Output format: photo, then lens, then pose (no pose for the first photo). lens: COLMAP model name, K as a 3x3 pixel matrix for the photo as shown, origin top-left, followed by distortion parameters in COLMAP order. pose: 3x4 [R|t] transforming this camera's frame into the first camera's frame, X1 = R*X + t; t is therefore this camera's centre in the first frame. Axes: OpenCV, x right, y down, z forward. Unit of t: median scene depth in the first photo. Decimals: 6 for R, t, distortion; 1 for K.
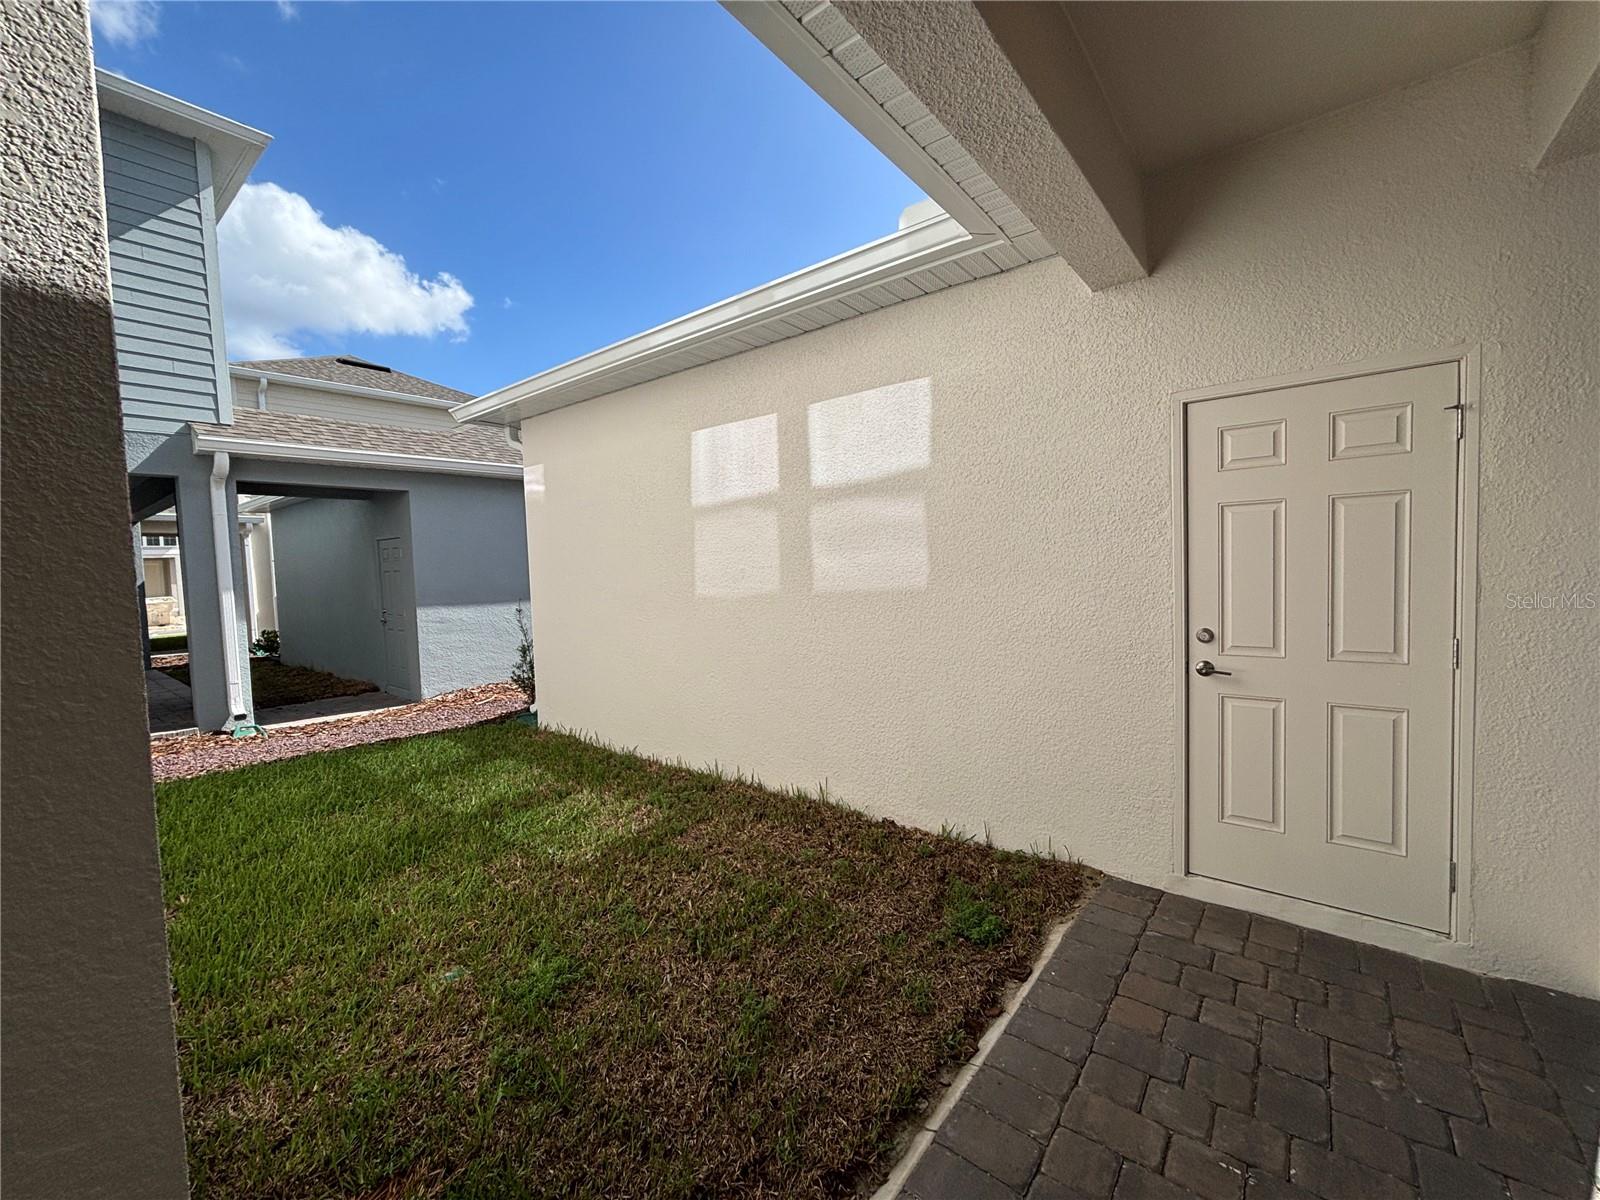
lens RADIAL K [[655.3, 0, 795.6], [0, 655.3, 599.1], [0, 0, 1]] dist [0.000647, -0.000339]
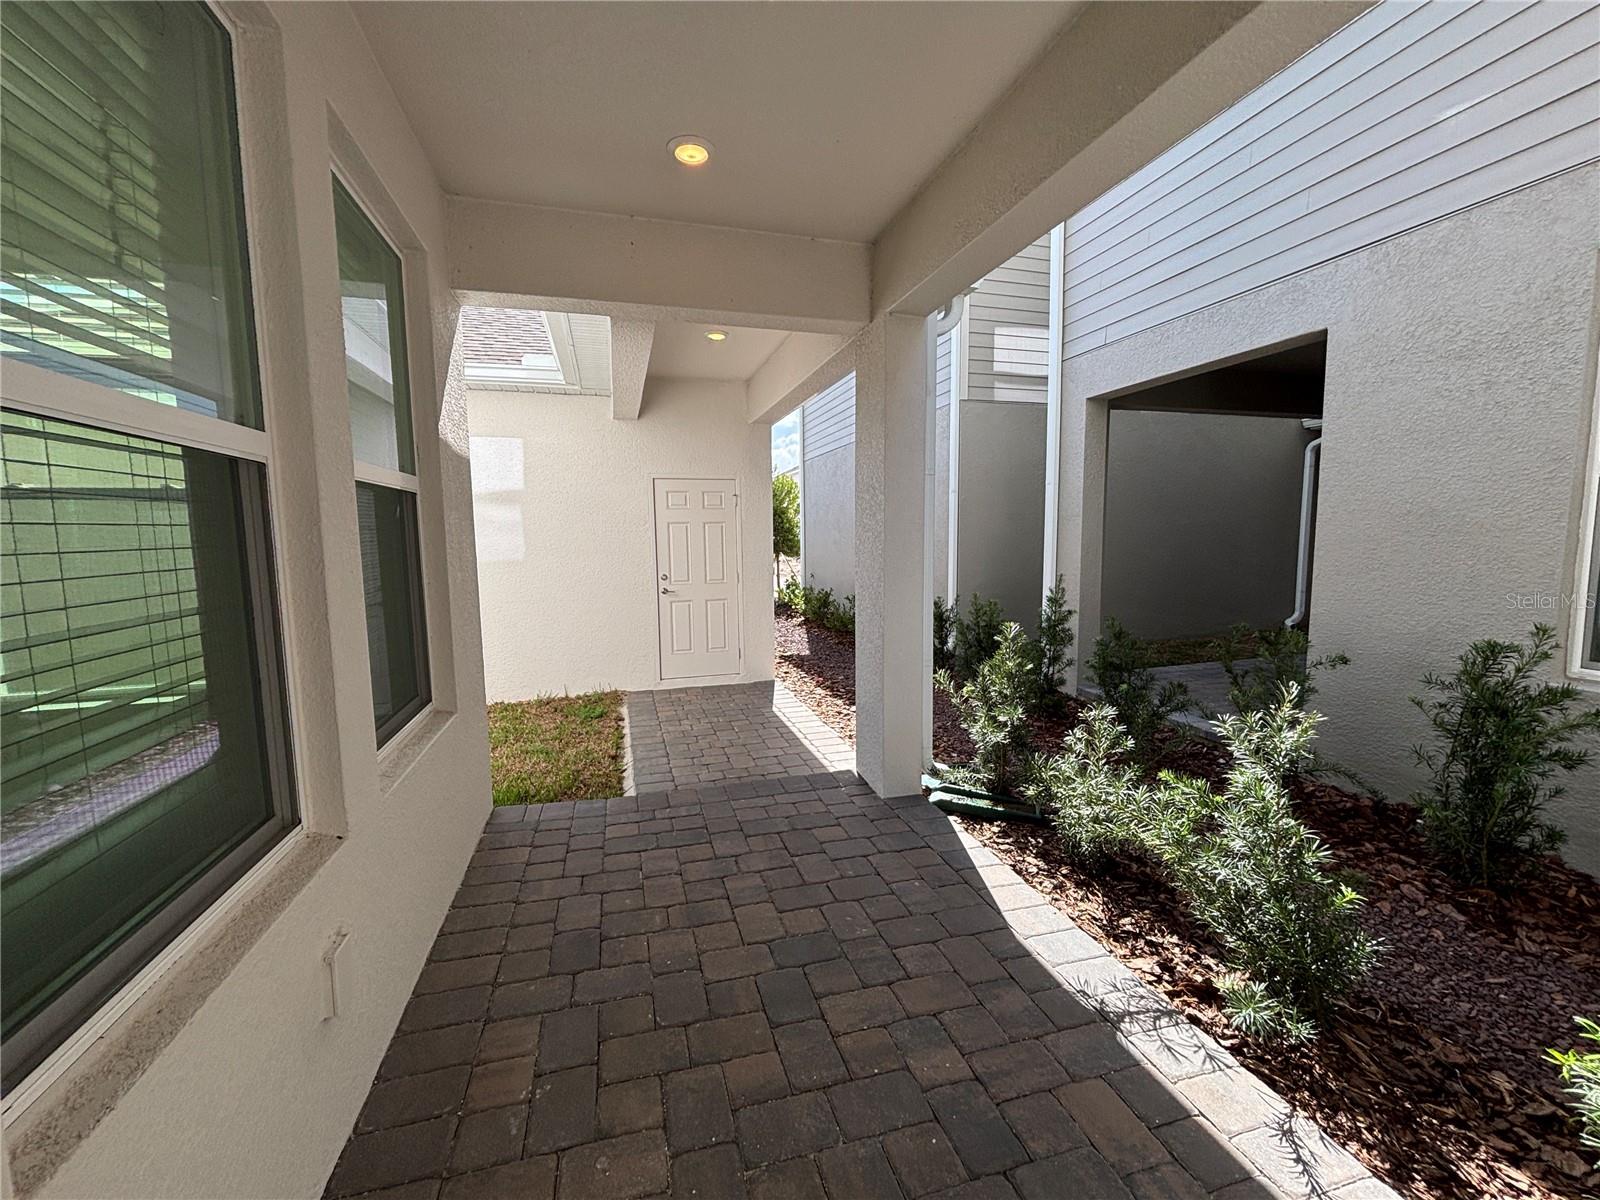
lens RADIAL K [[655.3, 0, 795.6], [0, 655.3, 599.1], [0, 0, 1]] dist [0.000647, -0.000339]
pose [[0.587468, -0.052529, 0.807541, -1.024938], [0.034228, 0.998611, 0.040058, 0.056446], [-0.808523, 0.004107, 0.588450, -0.790317]]
